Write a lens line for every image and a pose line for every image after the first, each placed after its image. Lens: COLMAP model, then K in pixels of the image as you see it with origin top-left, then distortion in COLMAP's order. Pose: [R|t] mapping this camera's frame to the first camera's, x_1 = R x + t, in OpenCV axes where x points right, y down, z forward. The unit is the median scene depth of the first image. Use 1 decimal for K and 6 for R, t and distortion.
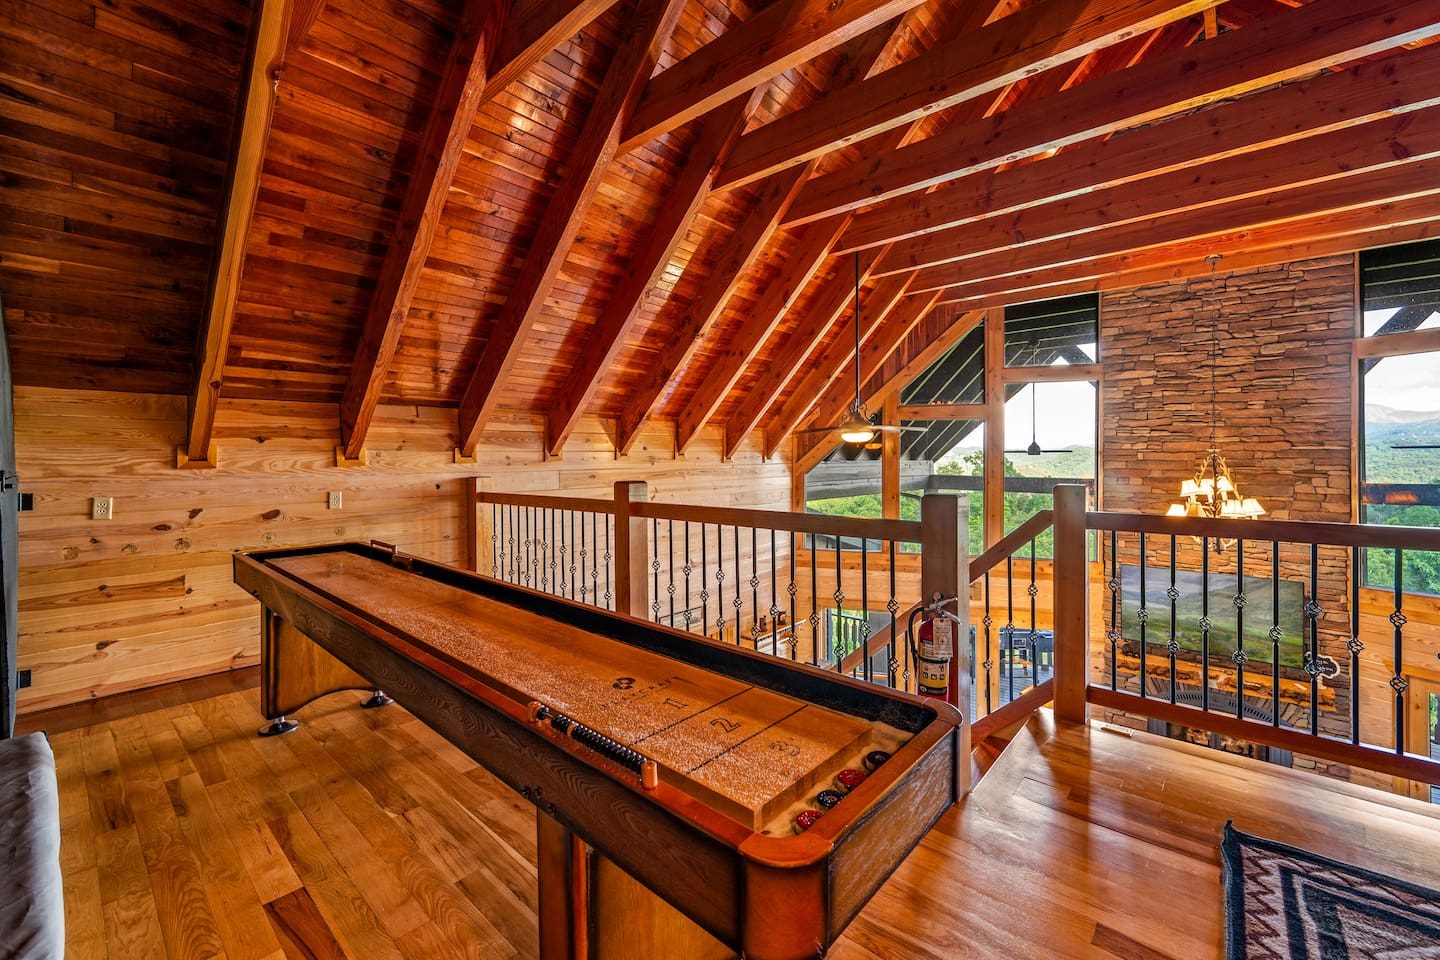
lens RADIAL K [[594.6, 0, 723.0], [0, 594.6, 461.9], [0, 0, 1]] dist [0.001682, -0.000144]
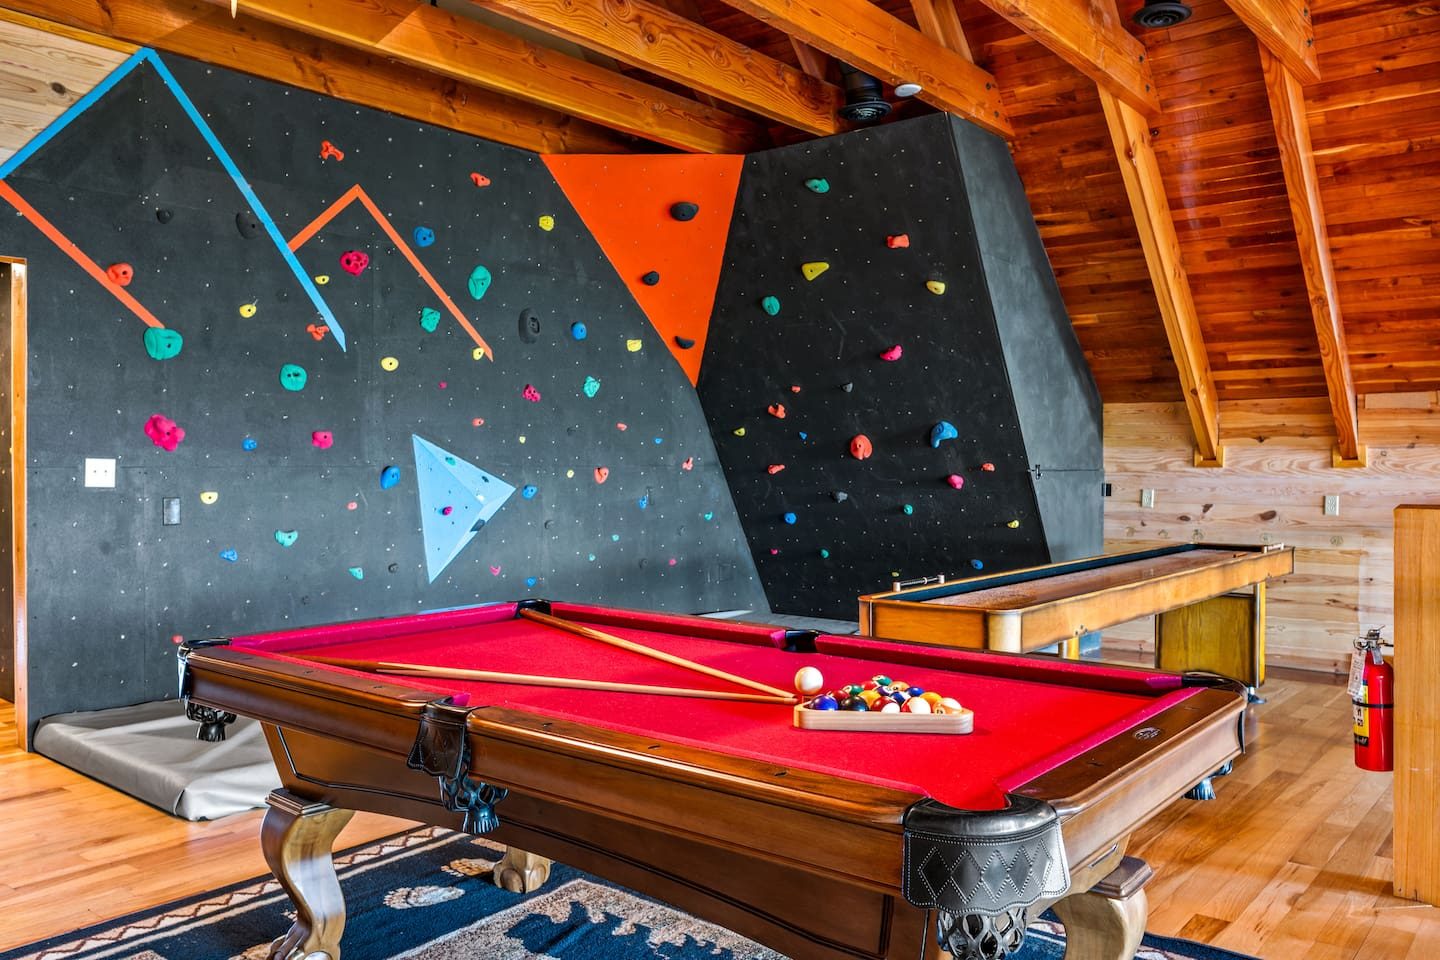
lens RADIAL K [[1136.7, 0, 720.0], [0, 1136.7, 480.0], [0, 0, 1]] dist [0.001453, -0.002310]
pose [[0.034403, 0.019303, -0.999222, 1.123409], [-0.010575, 0.999765, 0.018950, 0.004661], [0.999352, 0.009915, 0.034599, 0.031303]]
